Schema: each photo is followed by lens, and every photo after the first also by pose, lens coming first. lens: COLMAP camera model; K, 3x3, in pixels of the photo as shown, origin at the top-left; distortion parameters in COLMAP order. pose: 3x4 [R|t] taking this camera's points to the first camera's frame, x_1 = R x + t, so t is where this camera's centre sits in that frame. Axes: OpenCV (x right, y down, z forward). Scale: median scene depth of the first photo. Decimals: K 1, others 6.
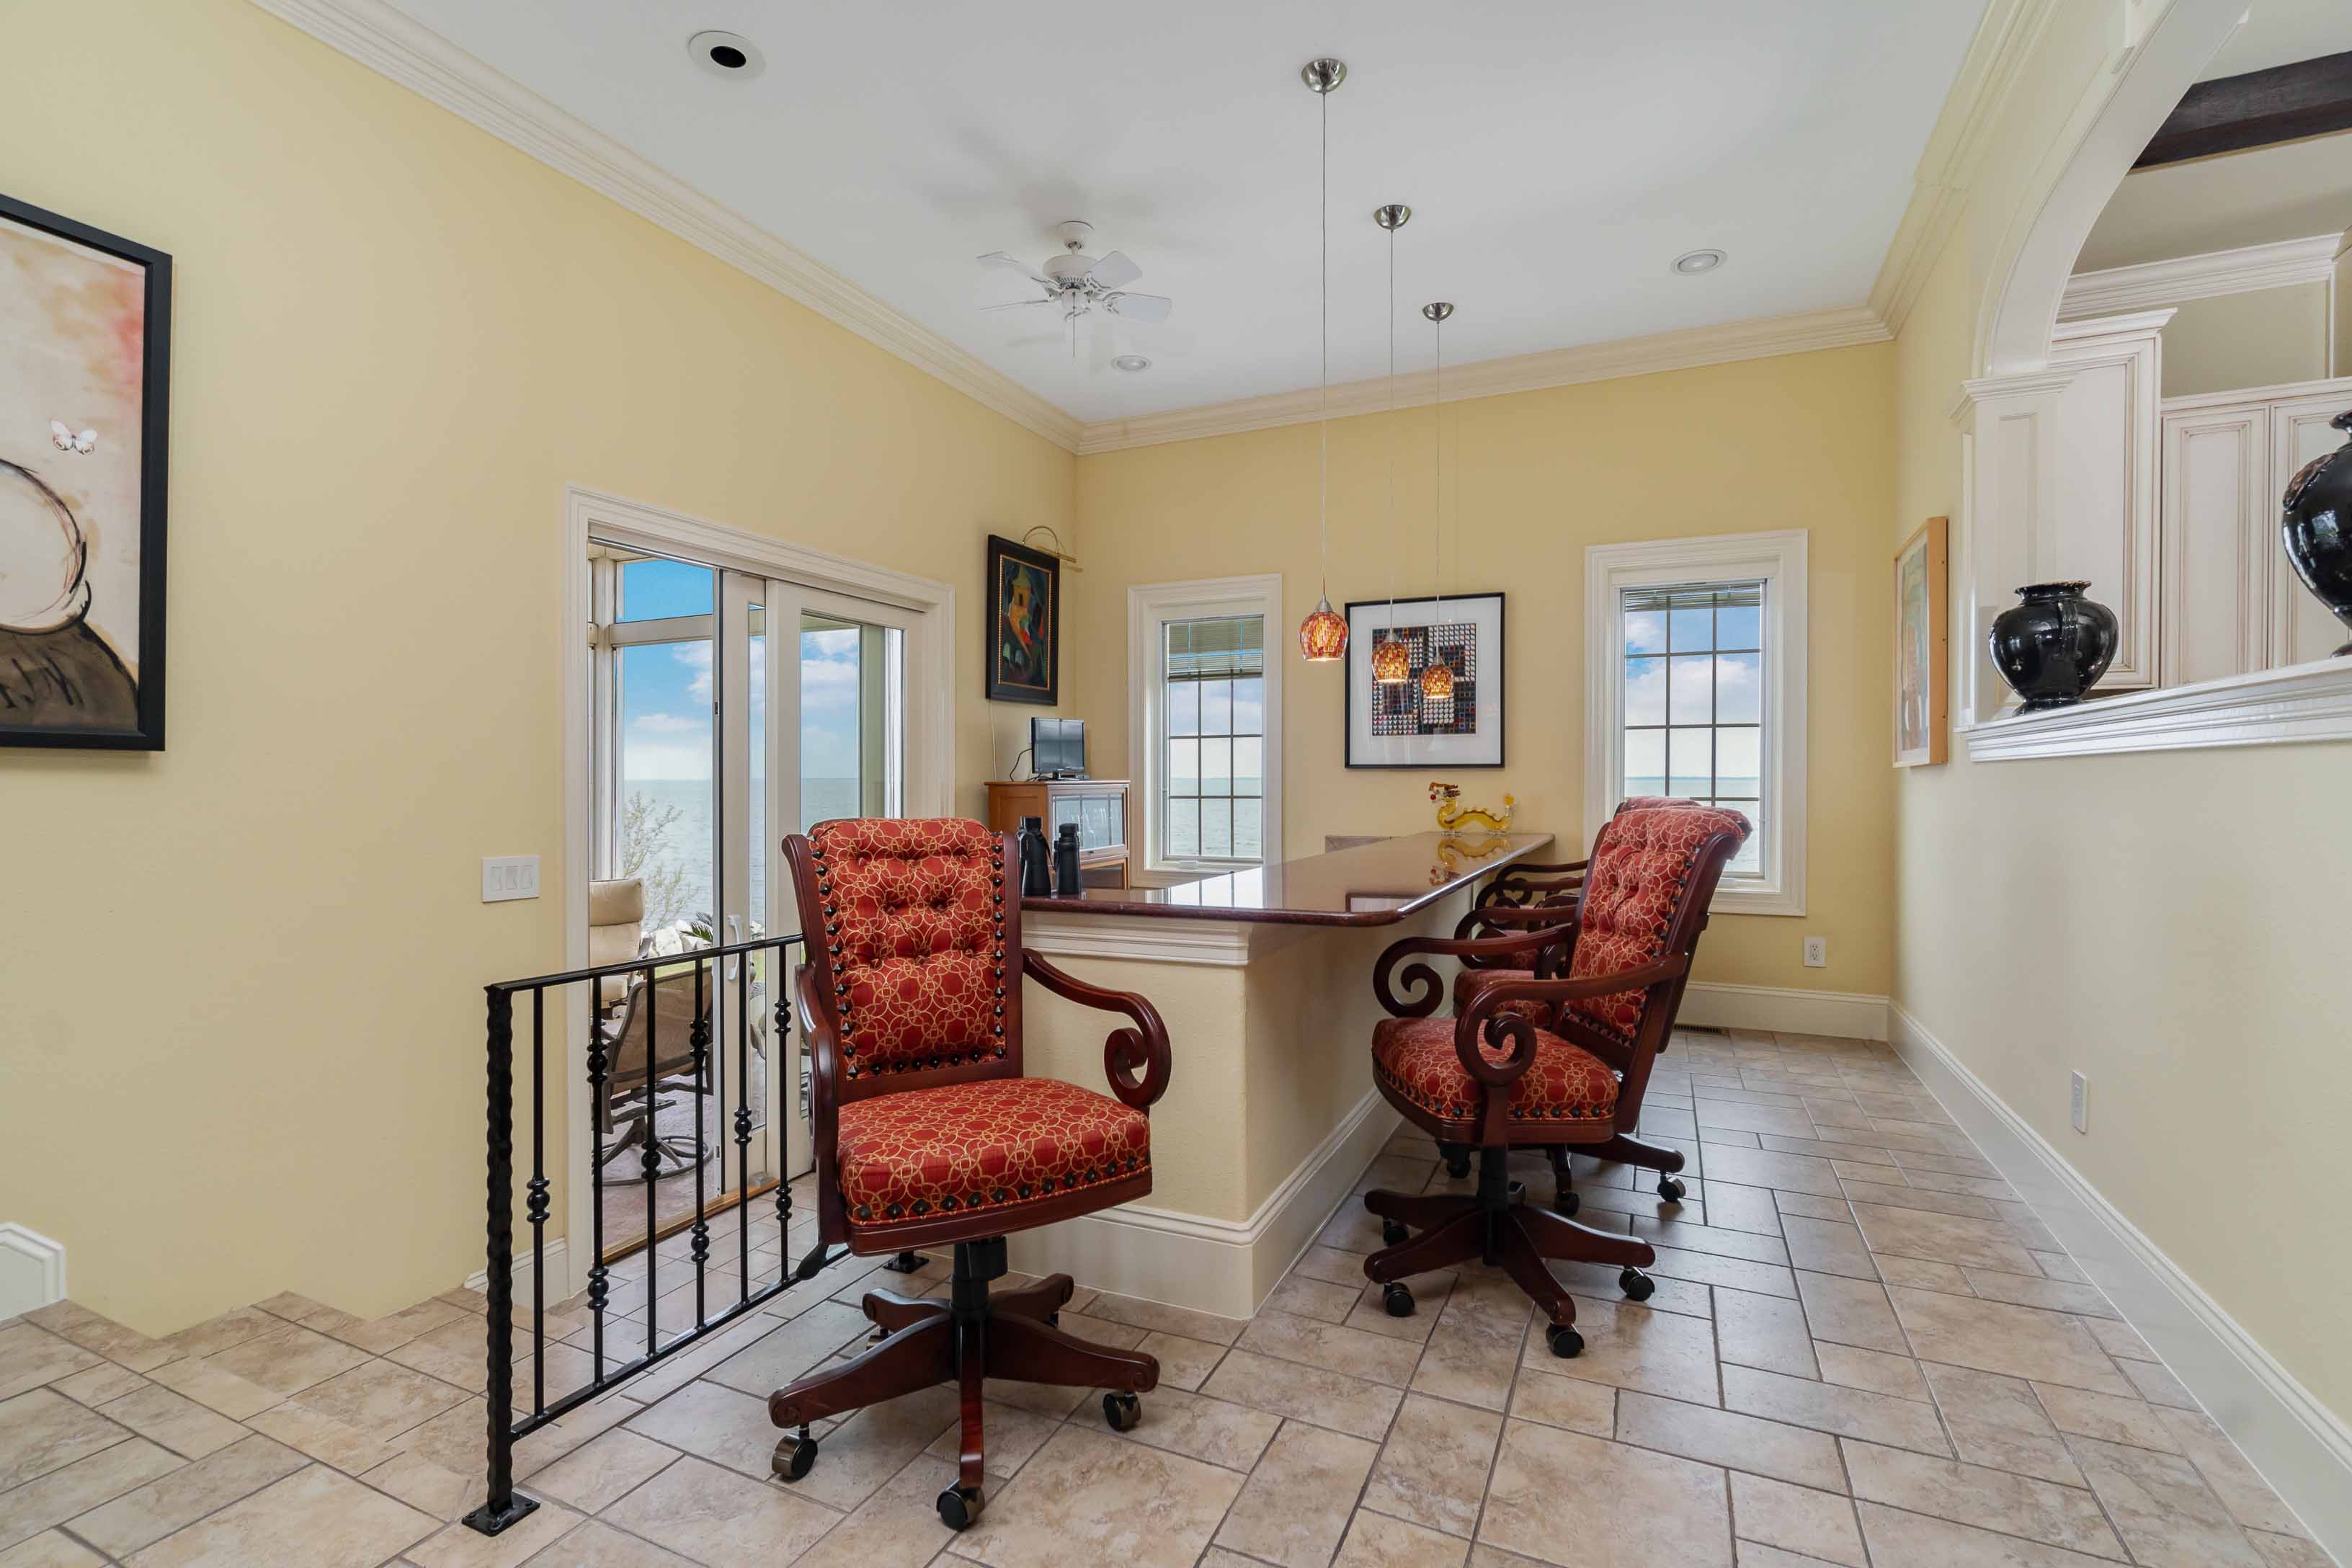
lens RADIAL K [[1072.7, 0, 1164.5], [0, 1072.7, 793.5], [0, 0, 1]] dist [-0.003348, -0.000540]
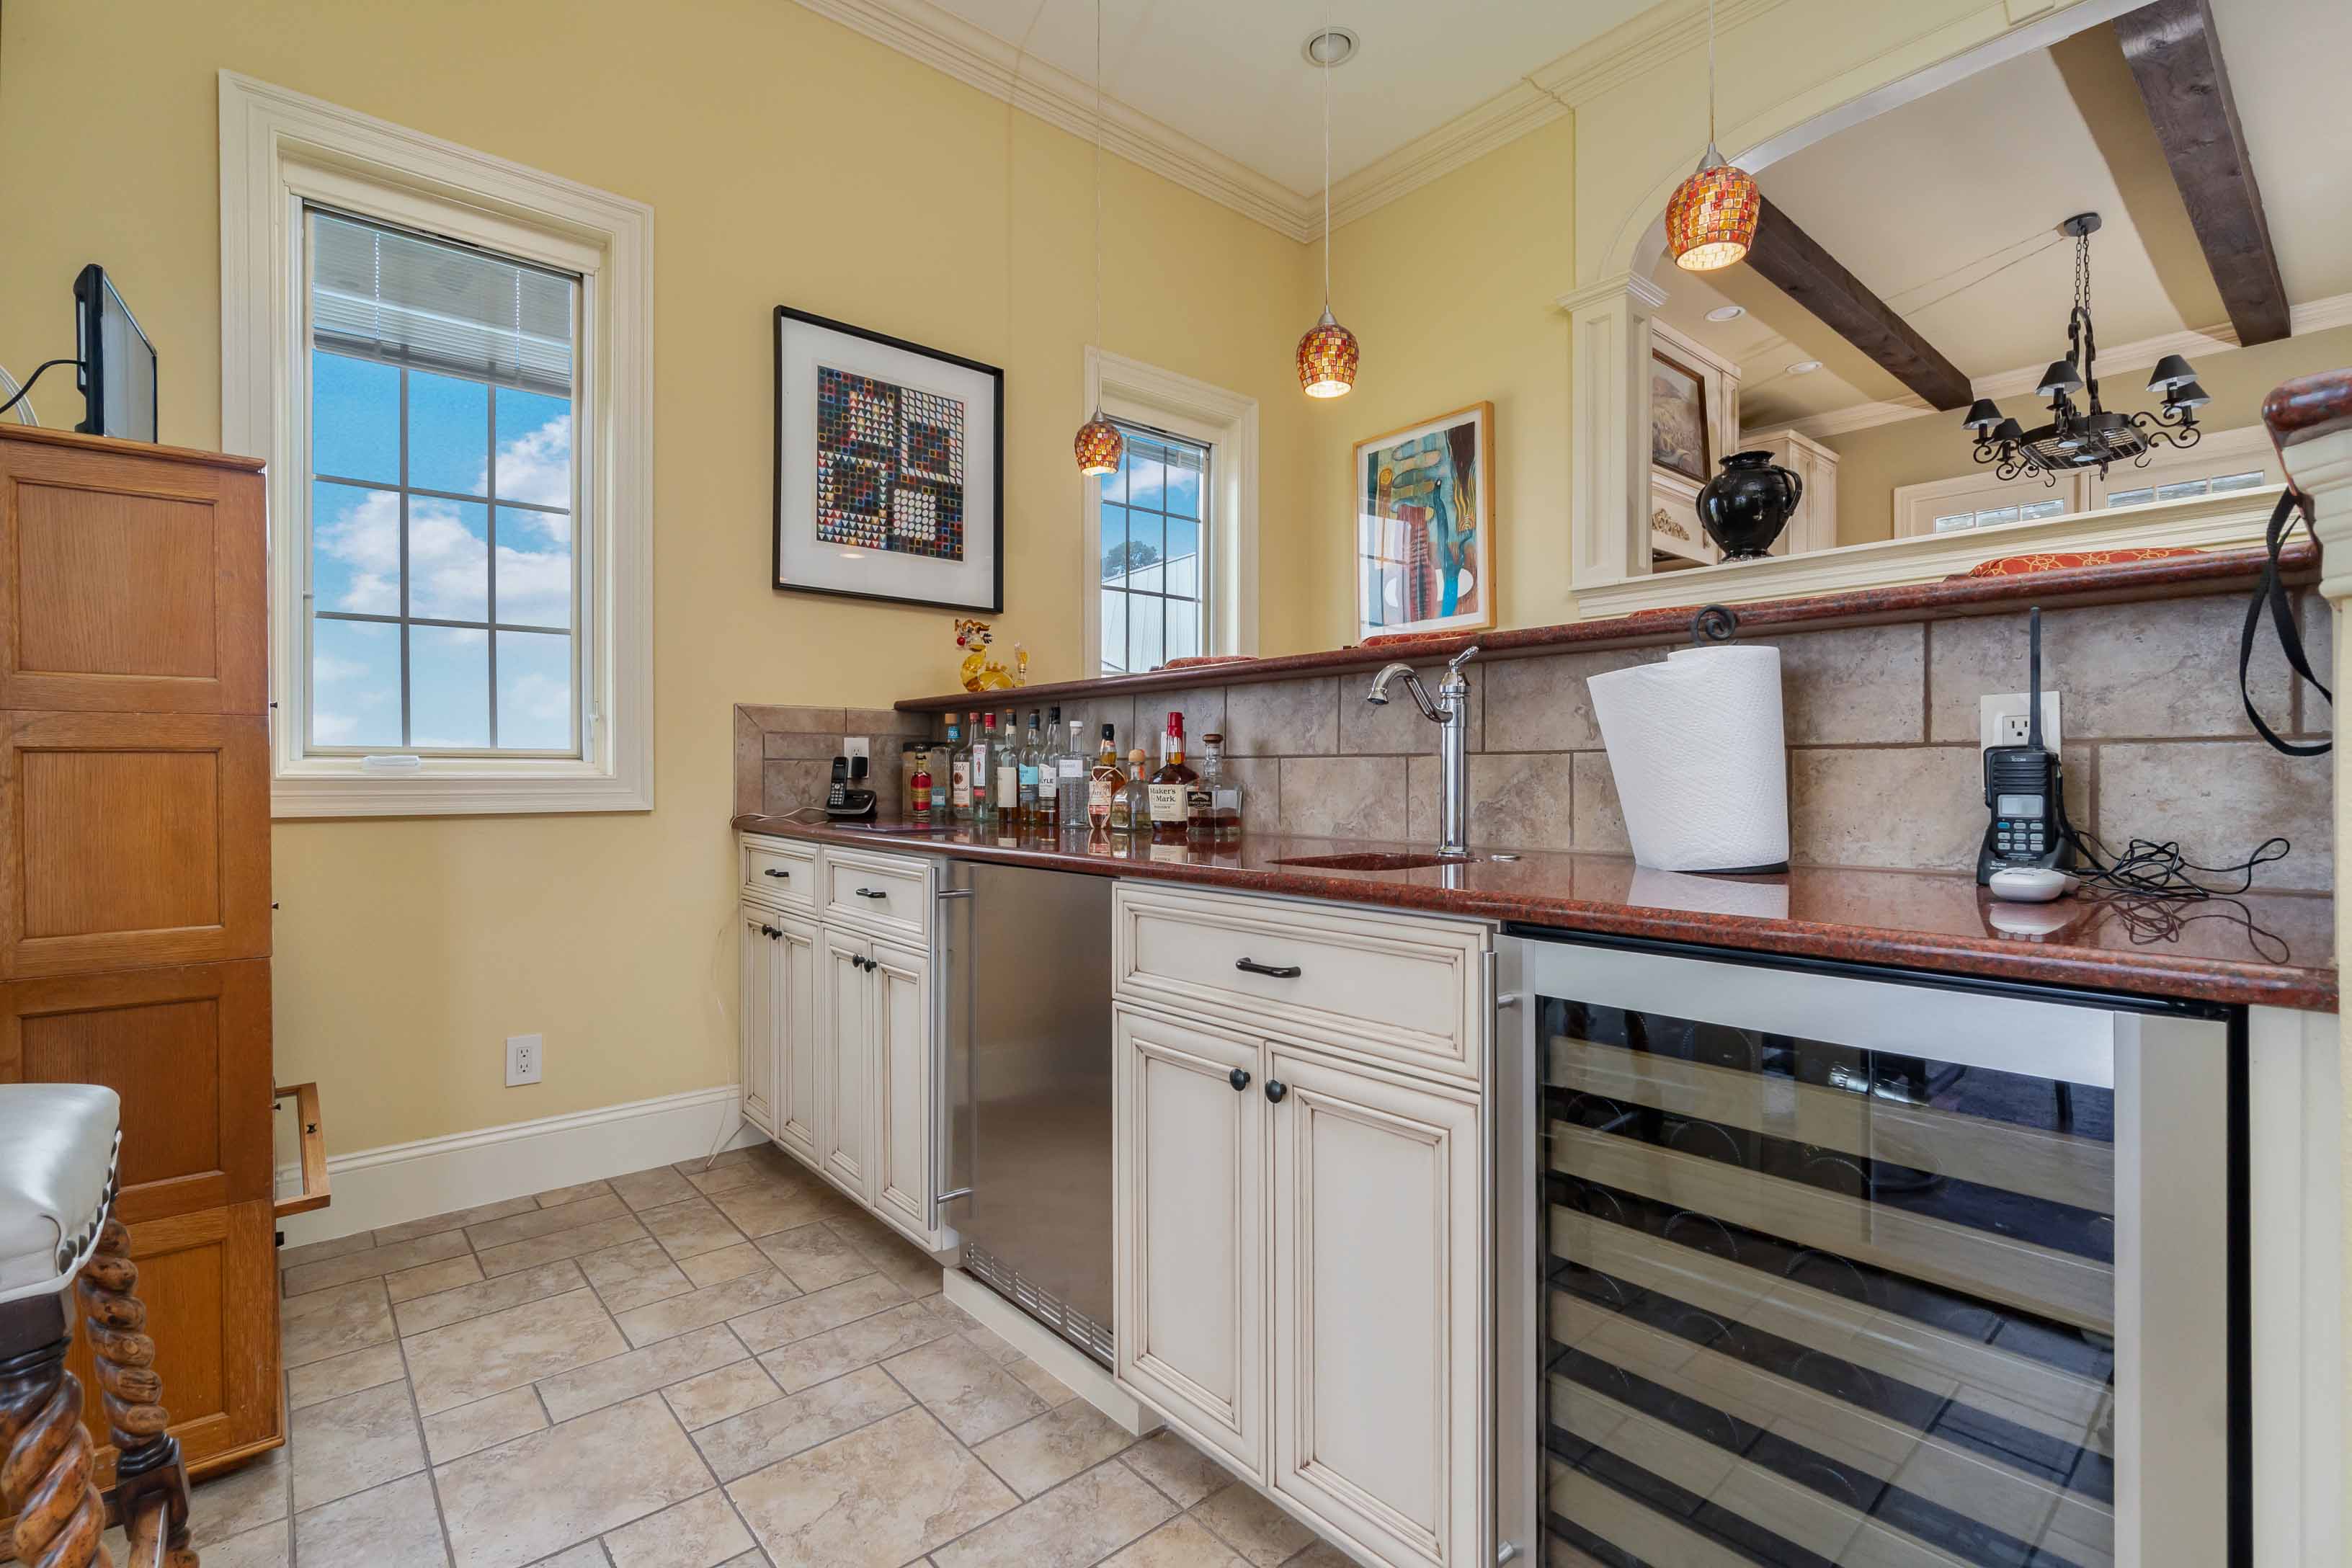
lens RADIAL K [[1067.2, 0, 1168.1], [0, 1067.2, 779.2], [0, 0, 1]] dist [-0.008071, 0.000313]
pose [[0.415004, -0.004648, 0.909808, -0.282757], [0.009693, 0.999953, 0.000687, 0.085587], [-0.909768, 0.008534, 0.415029, 0.591838]]
